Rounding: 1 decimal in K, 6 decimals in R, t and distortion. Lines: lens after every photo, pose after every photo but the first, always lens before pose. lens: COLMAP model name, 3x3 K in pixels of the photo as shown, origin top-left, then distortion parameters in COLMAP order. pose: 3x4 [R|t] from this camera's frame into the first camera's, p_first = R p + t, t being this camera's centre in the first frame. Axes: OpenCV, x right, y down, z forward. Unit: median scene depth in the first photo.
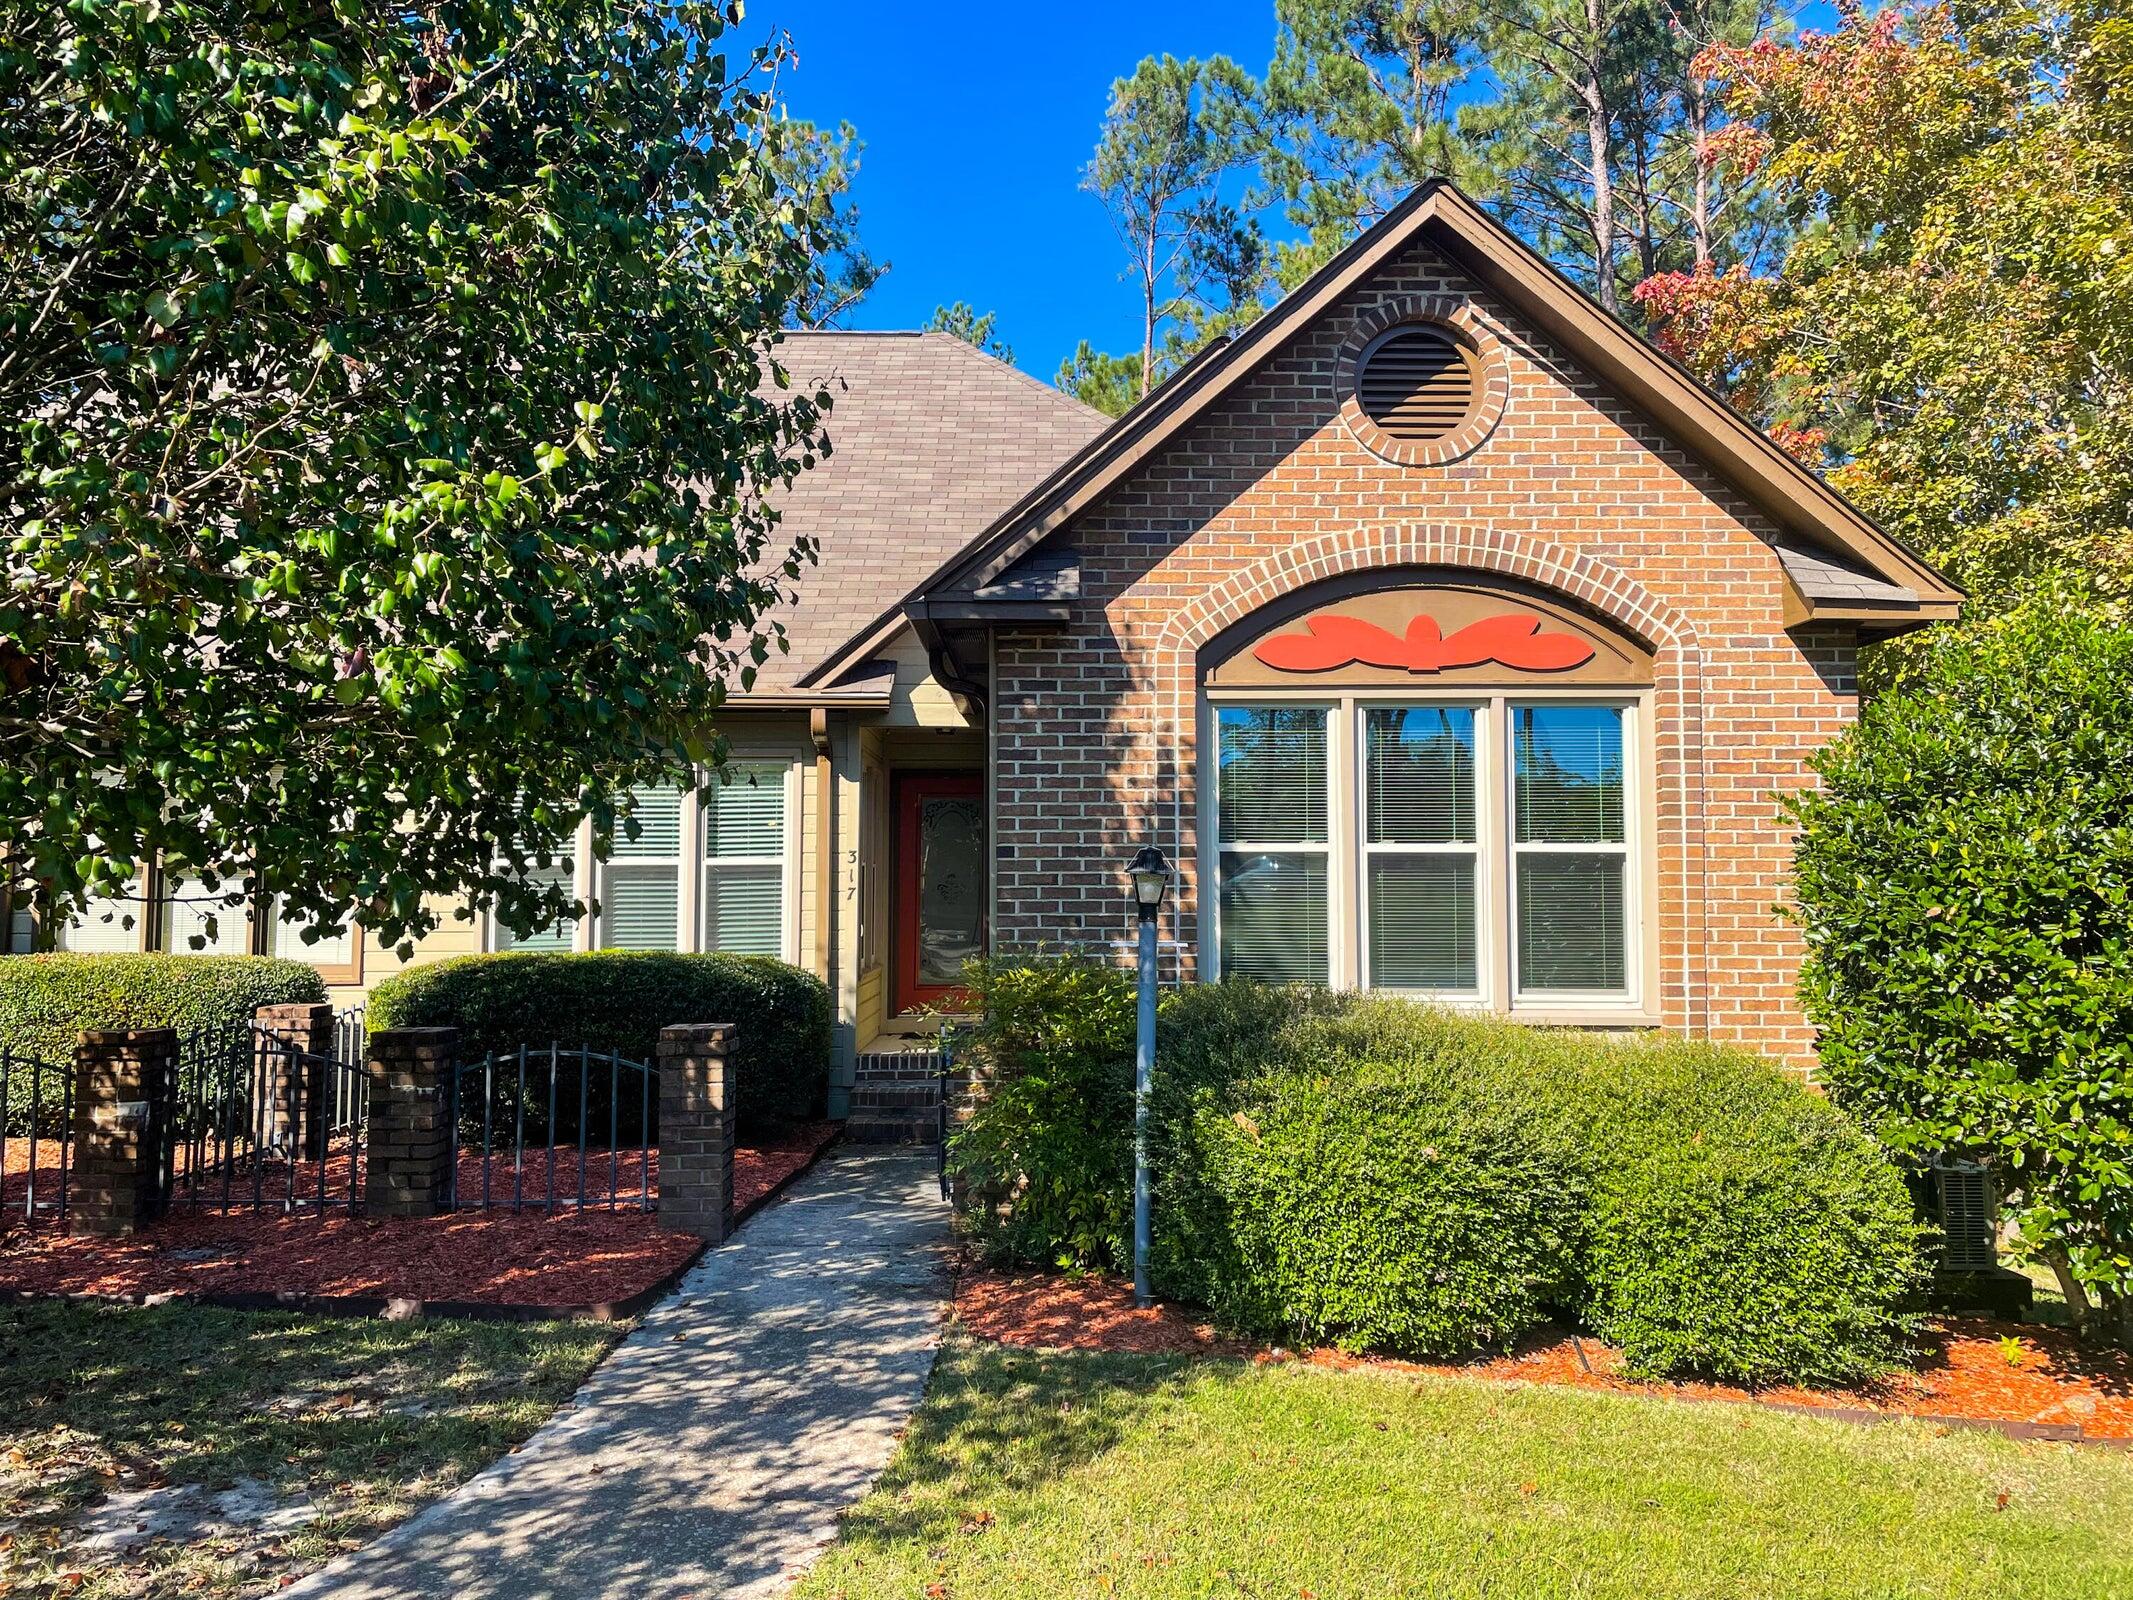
lens RADIAL K [[1602.1, 0, 1069.9], [0, 1602.1, 785.1], [0, 0, 1]] dist [0.066618, -0.066144]
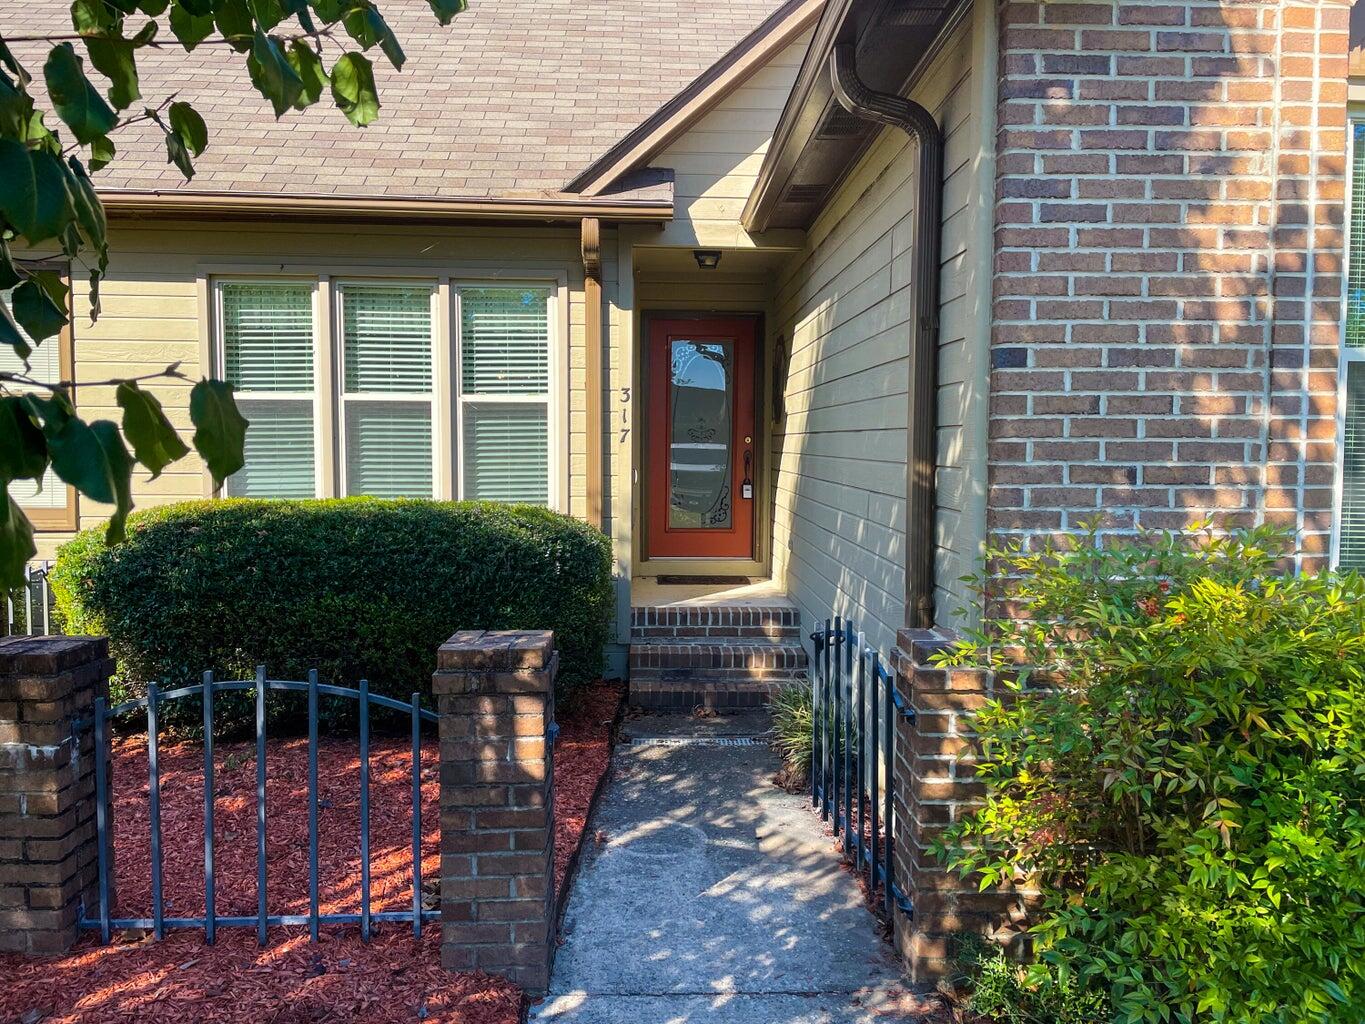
lens RADIAL K [[1025.2, 0, 689.2], [0, 1025.2, 519.6], [0, 0, 1]] dist [0.066618, -0.066144]
pose [[0.999664, 0.004037, 0.025613, -0.166658], [-0.007610, 0.989985, 0.140968, 0.047552], [-0.024787, -0.141116, 0.989683, 0.611600]]
